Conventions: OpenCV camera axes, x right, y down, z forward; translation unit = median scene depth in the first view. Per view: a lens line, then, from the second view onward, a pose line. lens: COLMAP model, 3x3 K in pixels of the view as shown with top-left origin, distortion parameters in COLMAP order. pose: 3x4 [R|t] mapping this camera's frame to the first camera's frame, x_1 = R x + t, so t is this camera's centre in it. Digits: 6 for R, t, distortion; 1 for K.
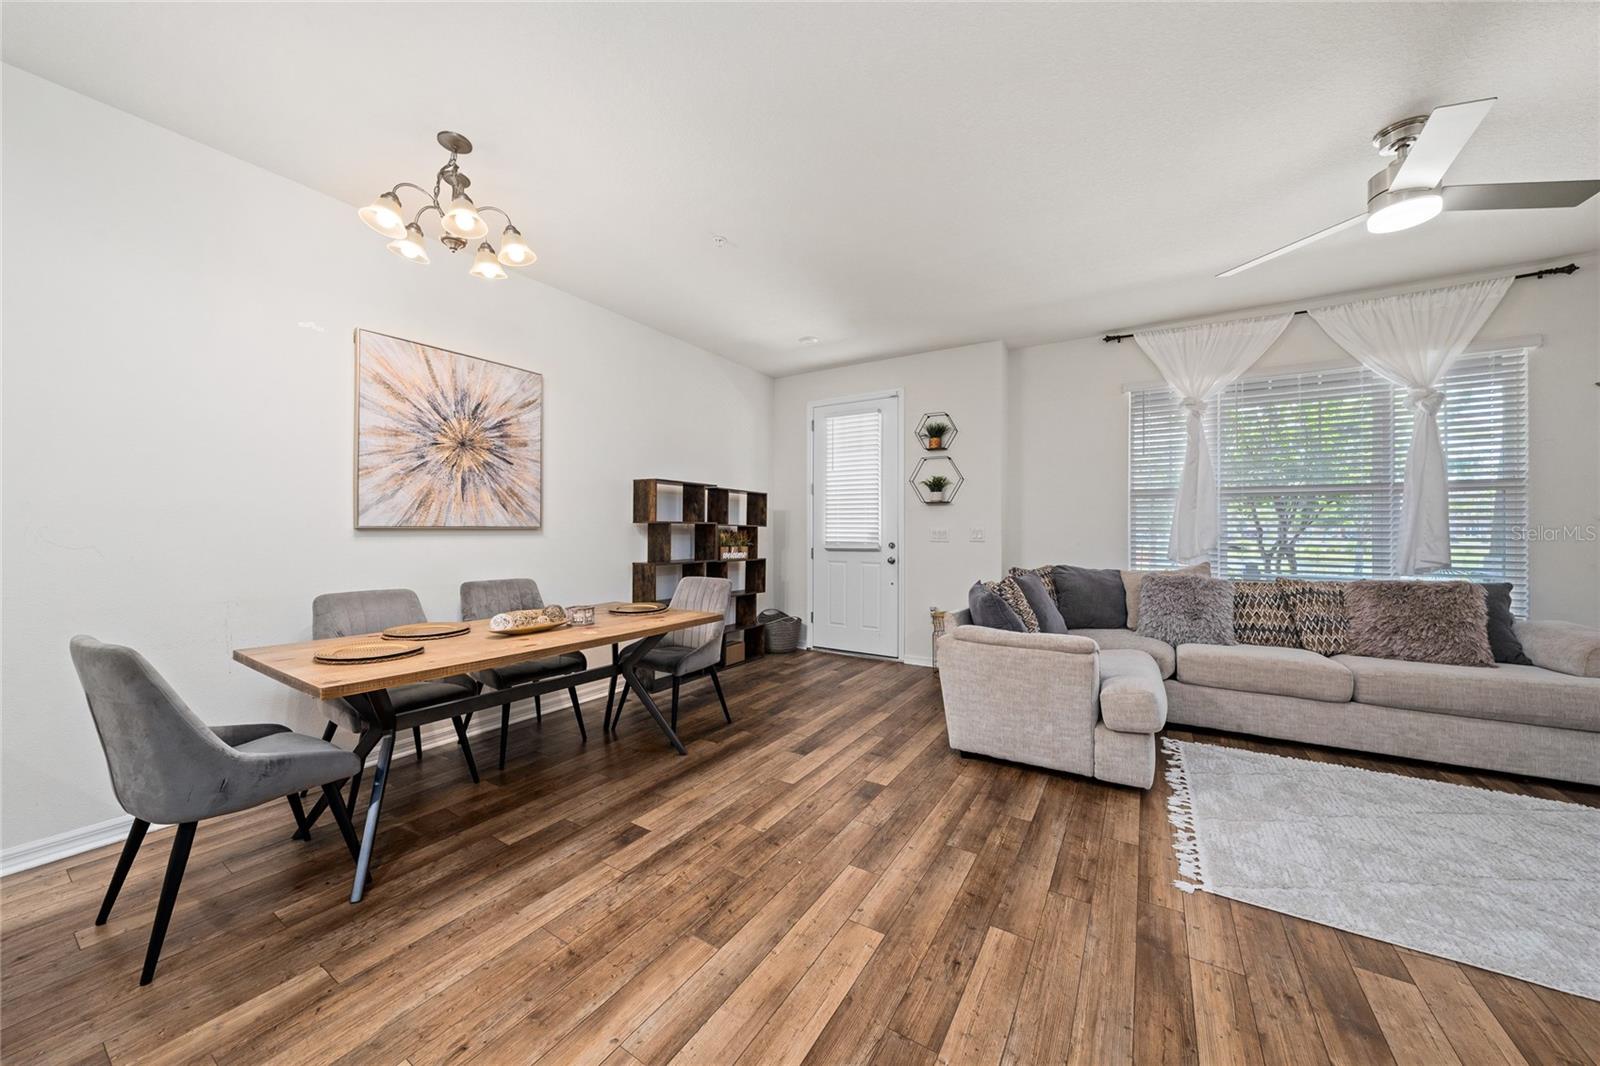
lens RADIAL K [[555.0, 0, 795.8], [0, 555.0, 529.1], [0, 0, 1]] dist [-0.003152, 0.000619]
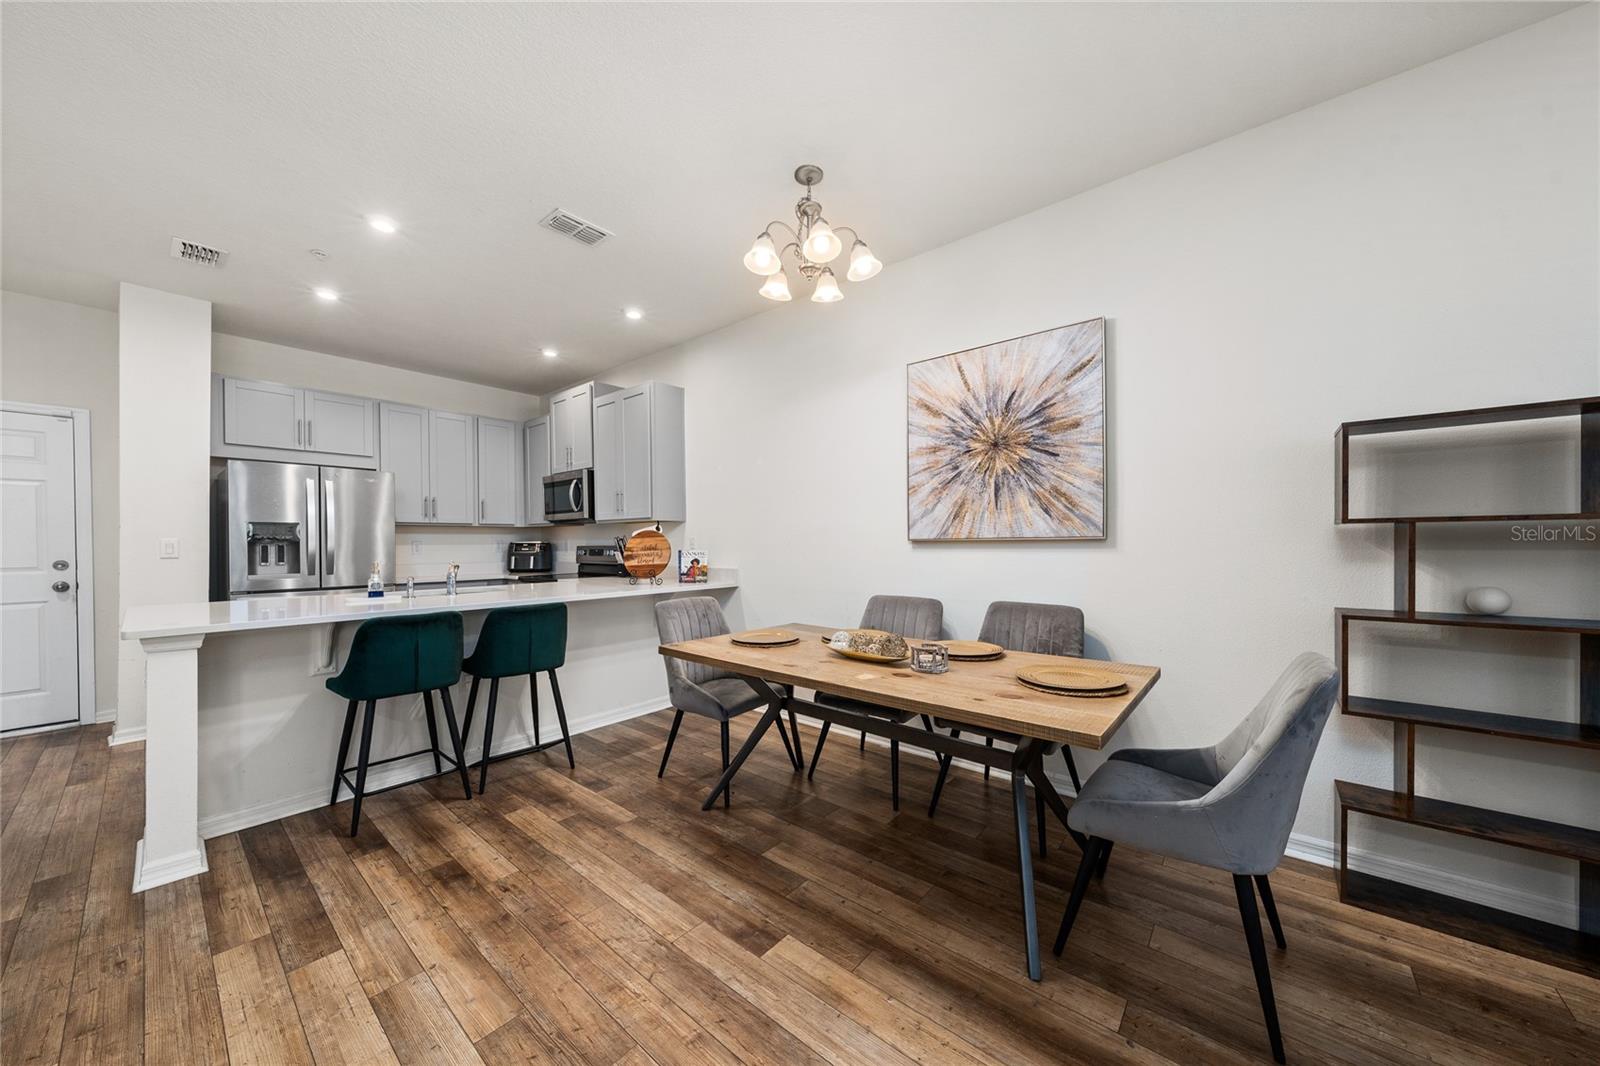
lens RADIAL K [[555.0, 0, 804.7], [0, 555.0, 544.7], [0, 0, 1]] dist [-0.003152, 0.000619]
pose [[-0.130837, -0.001732, -0.991402, 0.318094], [0.005122, 0.999984, -0.002423, 0.006766], [0.991391, -0.005395, -0.130826, 0.821273]]
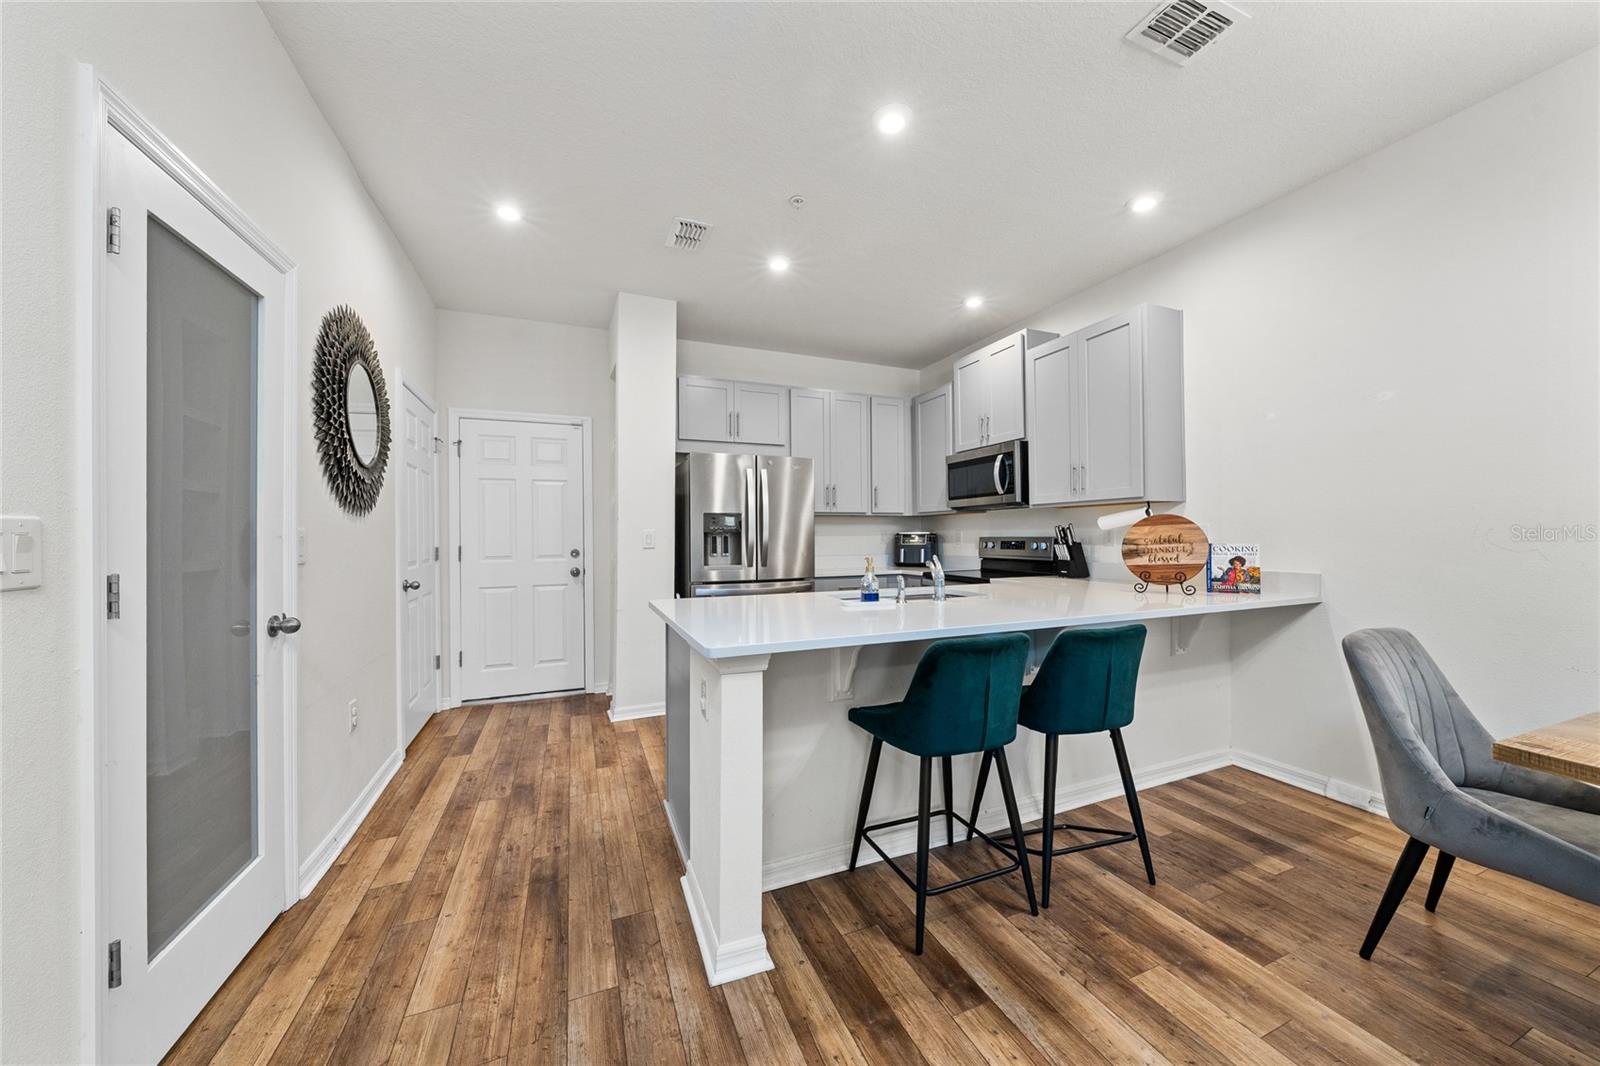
lens RADIAL K [[555.0, 0, 796.8], [0, 555.0, 532.6], [0, 0, 1]] dist [-0.003152, 0.000619]
pose [[-0.581120, -0.004834, -0.813804, 0.155099], [0.004680, 0.999946, -0.009282, 0.003172], [0.813804, -0.009203, -0.581066, 0.343697]]
